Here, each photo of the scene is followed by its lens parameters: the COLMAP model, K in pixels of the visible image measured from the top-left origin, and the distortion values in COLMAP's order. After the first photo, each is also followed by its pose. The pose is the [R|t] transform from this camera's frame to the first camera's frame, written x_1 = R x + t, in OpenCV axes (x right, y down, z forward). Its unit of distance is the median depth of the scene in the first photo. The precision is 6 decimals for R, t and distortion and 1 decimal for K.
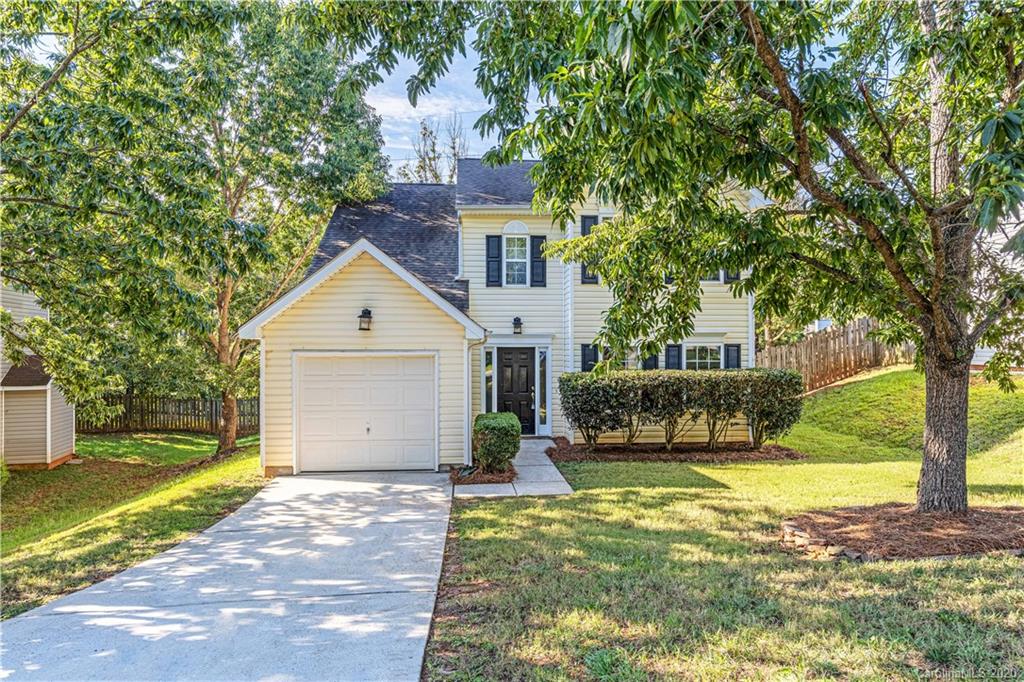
lens RADIAL K [[656.5, 0, 512.0], [0, 656.5, 341.0], [0, 0, 1]] dist [0.002359, -0.000128]
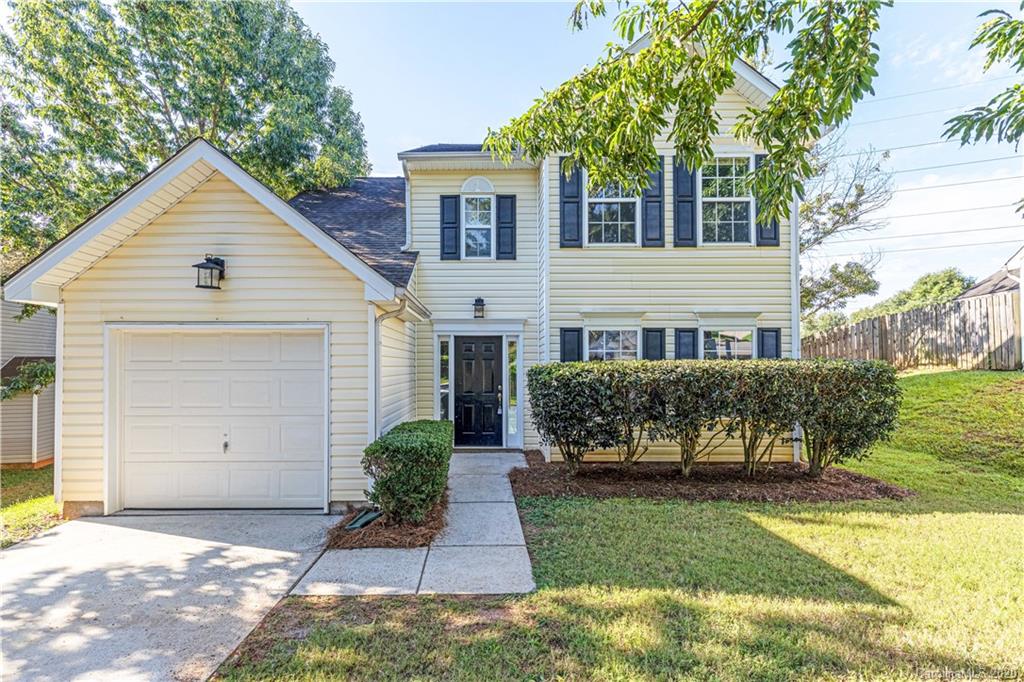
lens RADIAL K [[475.0, 0, 483.5], [0, 475.0, 354.9], [0, 0, 1]] dist [0.007773, -0.000932]
pose [[0.996947, -0.000922, -0.078069, 0.064368], [-0.000203, 0.999896, -0.014409, 0.045643], [0.078075, 0.014380, 0.996844, 0.480303]]
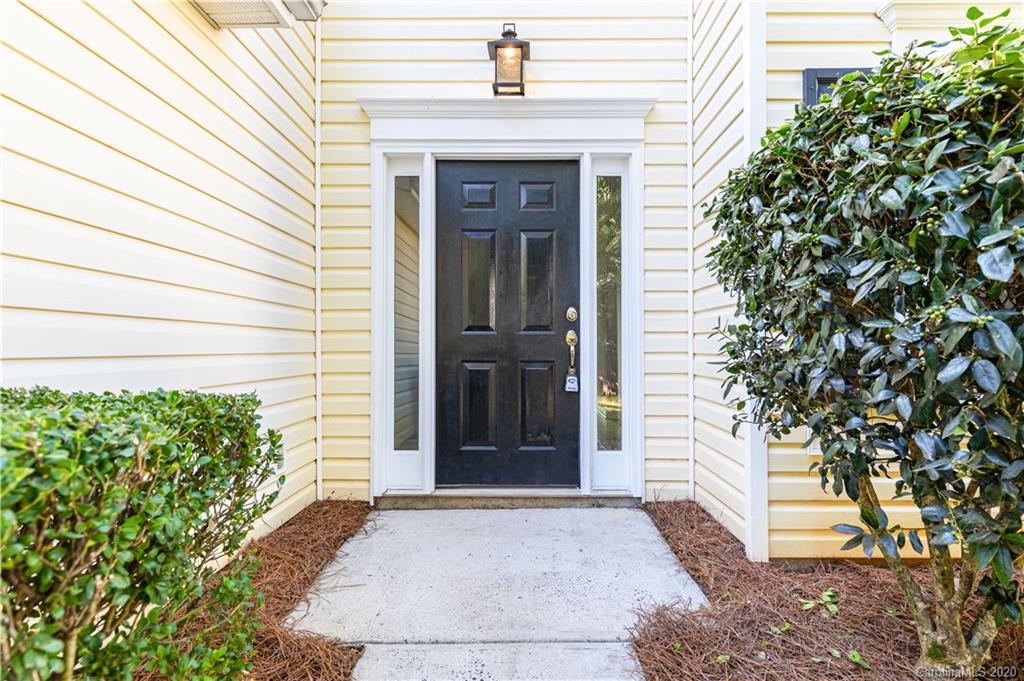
lens RADIAL K [[590.3, 0, 512.0], [0, 590.3, 340.5], [0, 0, 1]] dist [-0.000282, -0.000055]
pose [[0.995367, -0.000753, -0.096142, 0.034810], [-0.000086, 0.999962, -0.008729, 0.095558], [0.096145, 0.008697, 0.995329, 0.855417]]
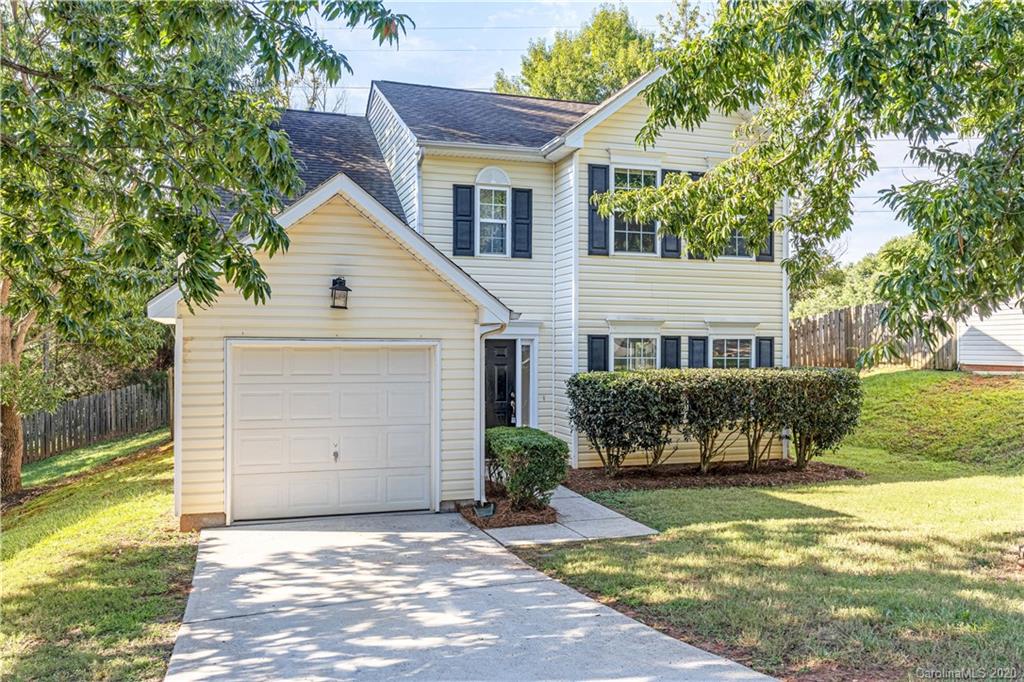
lens RADIAL K [[840.1, 0, 512.0], [0, 840.1, 341.0], [0, 0, 1]] dist [-0.000377, 0.008010]
pose [[0.970999, 0.006734, 0.238989, -0.220146], [-0.006393, 0.999977, -0.002203, 0.015088], [-0.238999, 0.000611, 0.971020, 0.092360]]
